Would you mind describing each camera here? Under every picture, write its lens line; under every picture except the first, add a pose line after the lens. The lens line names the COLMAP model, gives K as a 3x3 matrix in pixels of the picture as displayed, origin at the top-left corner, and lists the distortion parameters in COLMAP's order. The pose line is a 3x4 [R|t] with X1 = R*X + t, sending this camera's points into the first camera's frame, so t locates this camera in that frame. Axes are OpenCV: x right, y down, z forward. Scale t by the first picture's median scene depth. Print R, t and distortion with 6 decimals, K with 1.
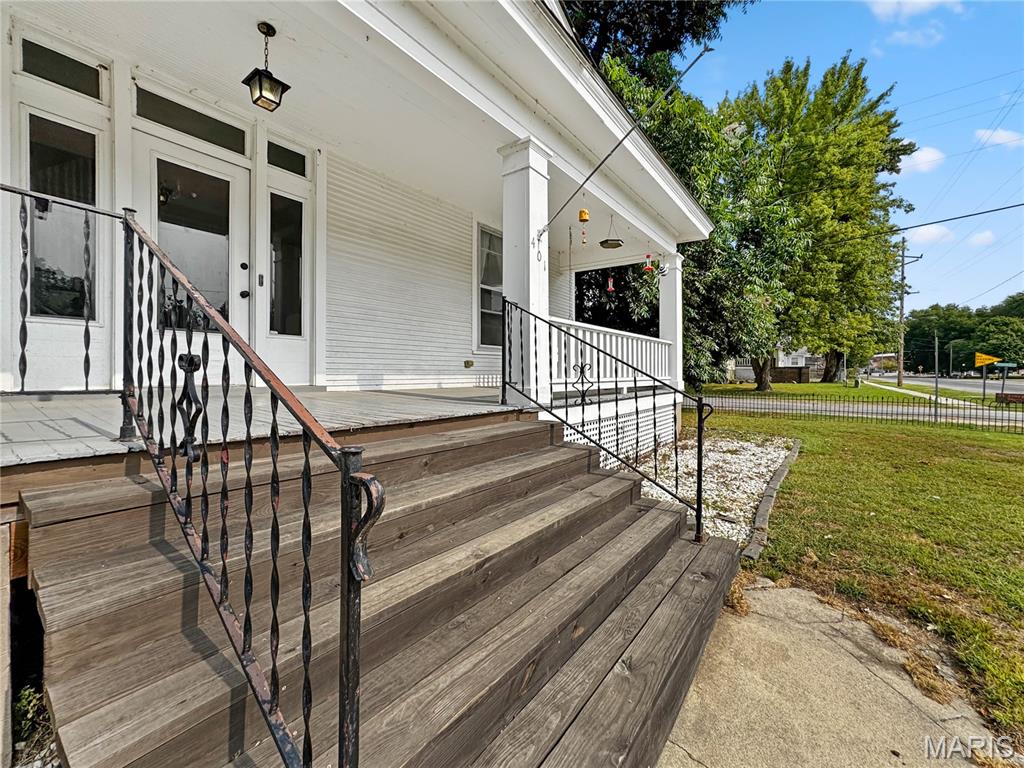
lens RADIAL K [[429.2, 0, 514.0], [0, 429.2, 377.6], [0, 0, 1]] dist [-0.001977, 0.002548]
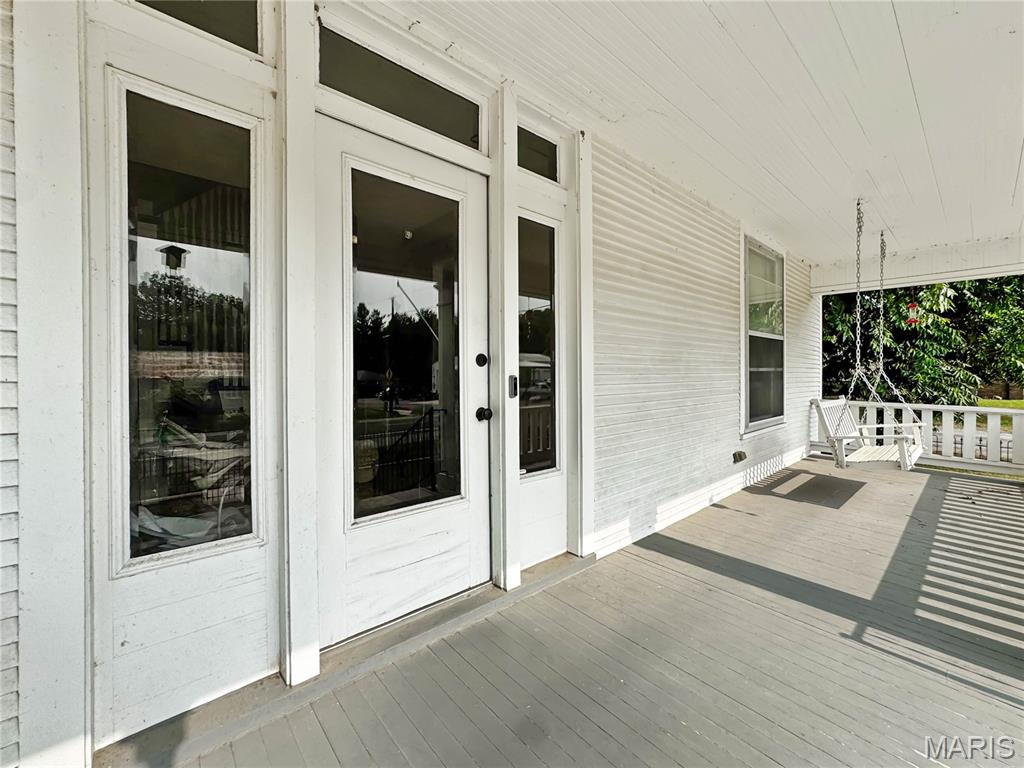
lens RADIAL K [[429.2, 0, 508.1], [0, 429.2, 376.7], [0, 0, 1]] dist [-0.001977, 0.002548]
pose [[0.981400, 0.000654, -0.191971, -0.457837], [-0.000104, 0.999996, 0.002877, -0.221139], [0.191972, -0.002804, 0.981396, 0.446411]]
